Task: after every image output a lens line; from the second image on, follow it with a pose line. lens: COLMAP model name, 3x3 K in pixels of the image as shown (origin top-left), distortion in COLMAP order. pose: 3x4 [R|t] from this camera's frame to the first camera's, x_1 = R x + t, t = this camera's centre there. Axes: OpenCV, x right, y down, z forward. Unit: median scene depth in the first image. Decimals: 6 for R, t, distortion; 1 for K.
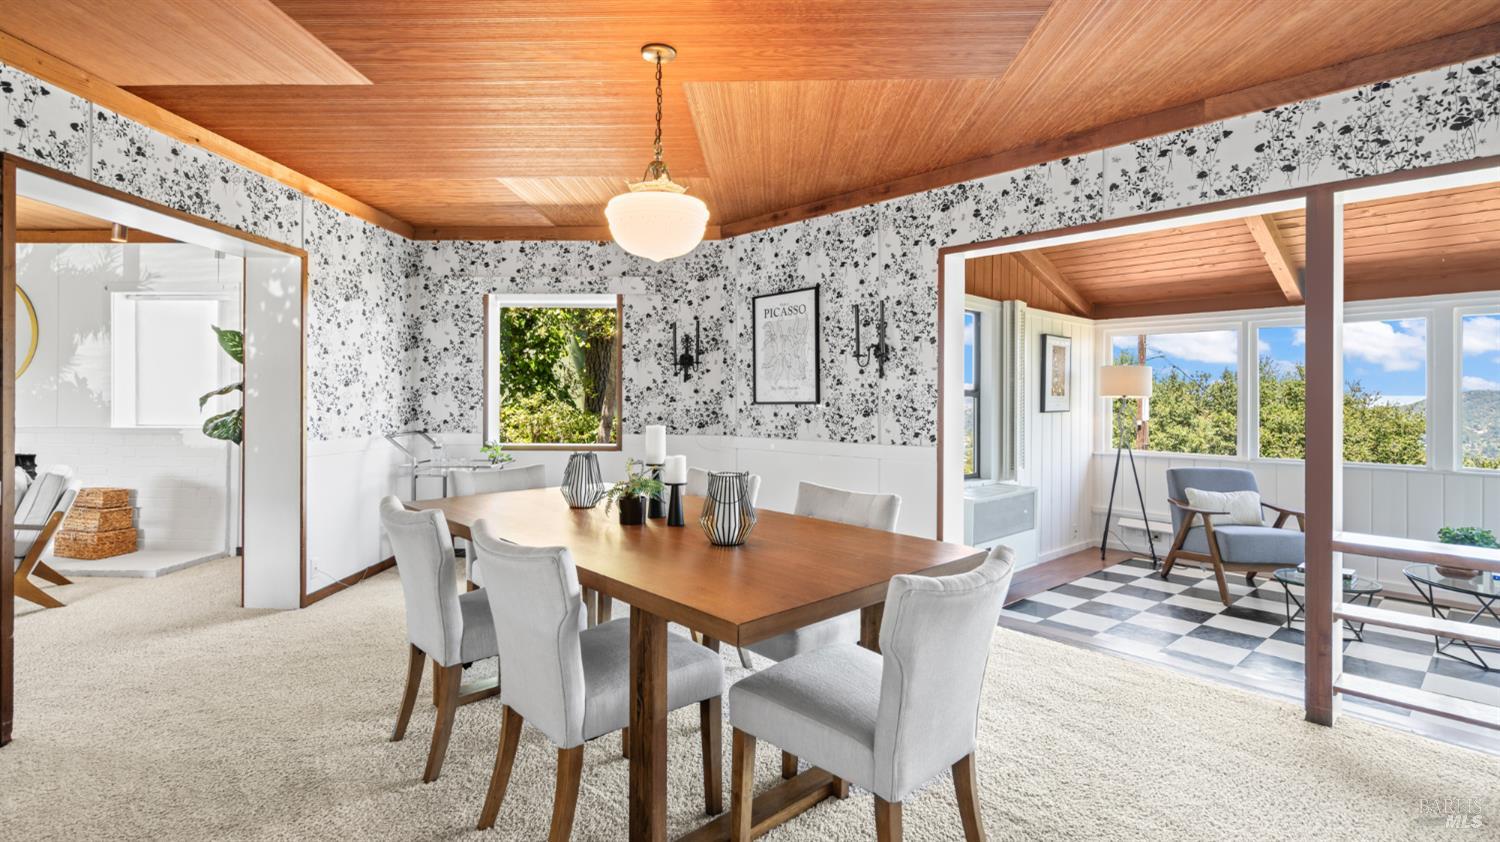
lens RADIAL K [[703.7, 0, 730.4], [0, 703.7, 395.1], [0, 0, 1]] dist [-0.000503, 0.000065]
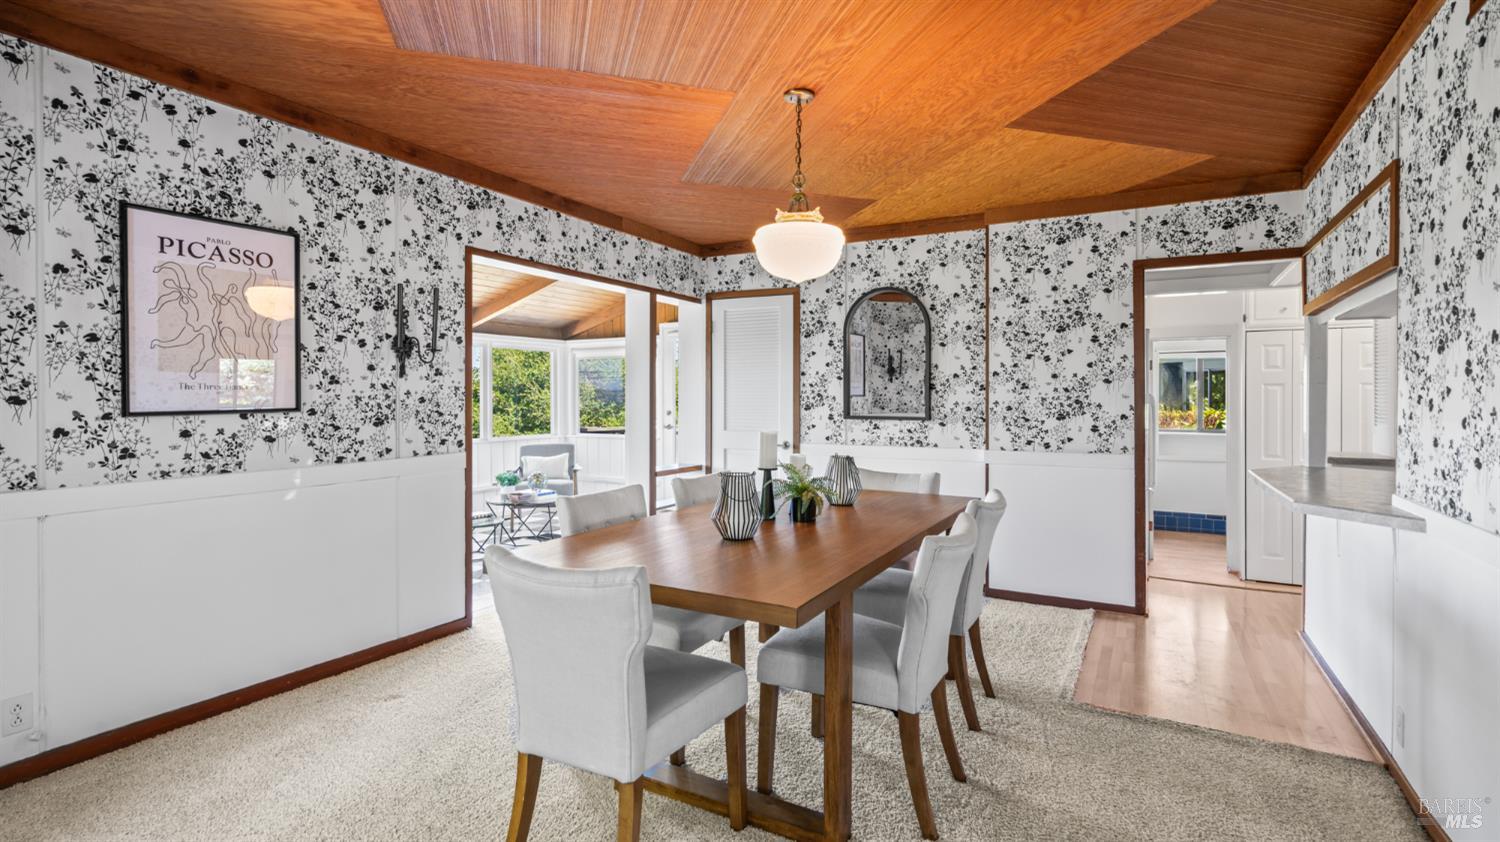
lens RADIAL K [[719.6, 0, 756.9], [0, 719.6, 398.3], [0, 0, 1]] dist [0.002842, 0.000733]
pose [[-0.334070, -0.008984, 0.942505, -0.712812], [-0.006814, 0.999951, 0.007116, -0.008535], [-0.942524, -0.004045, -0.334115, 0.886529]]
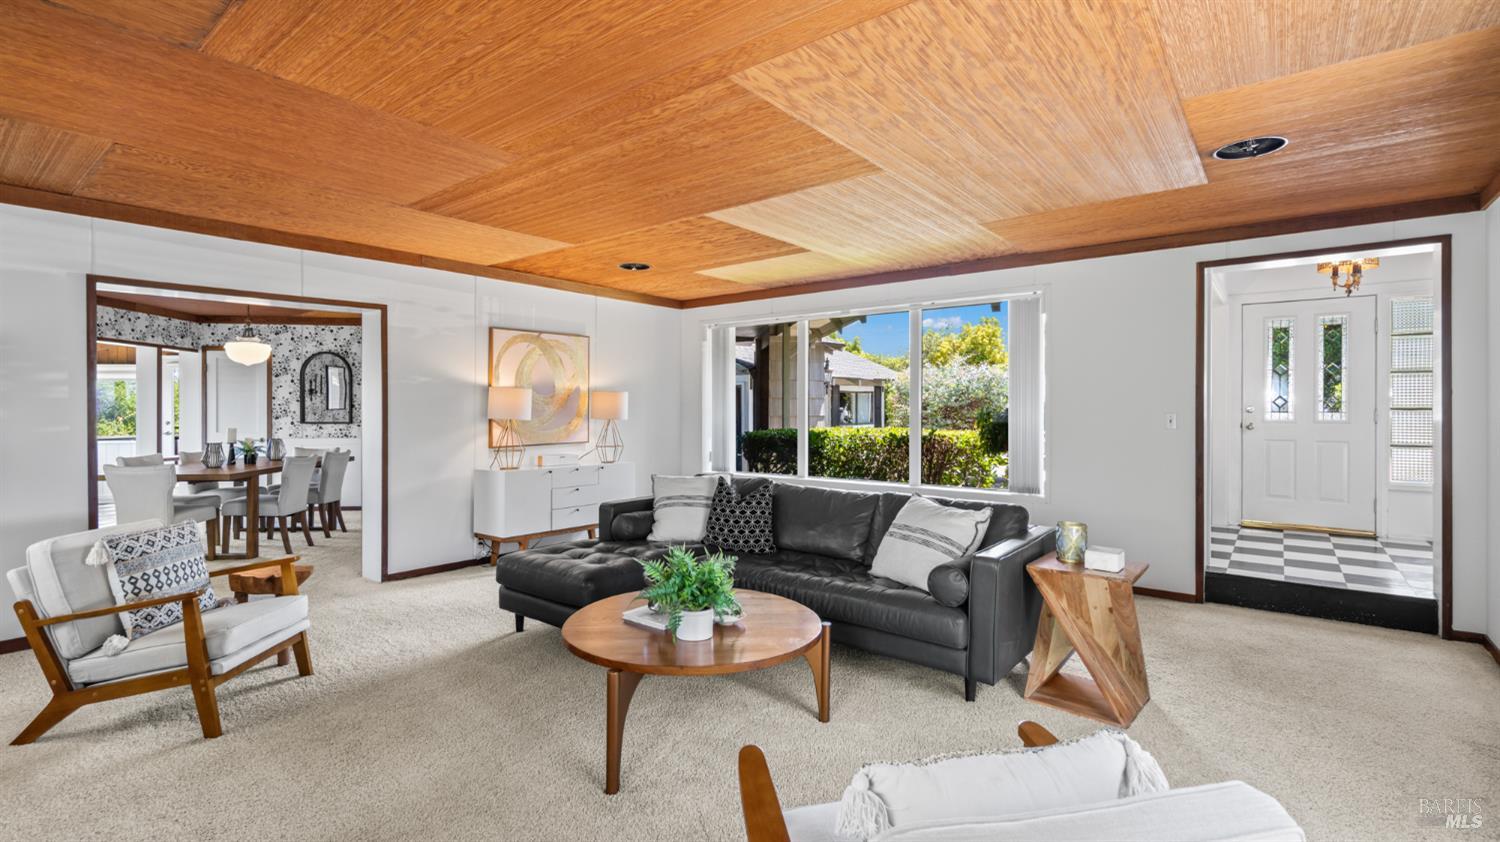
lens RADIAL K [[678.6, 0, 750.0], [0, 678.6, 421.0], [0, 0, 1]] dist [-0.003184, -0.000045]
pose [[-0.807937, -0.022438, 0.588841, -1.949026], [-0.011351, 0.999682, 0.022518, -0.036591], [-0.589159, 0.011509, -0.807935, 1.204209]]
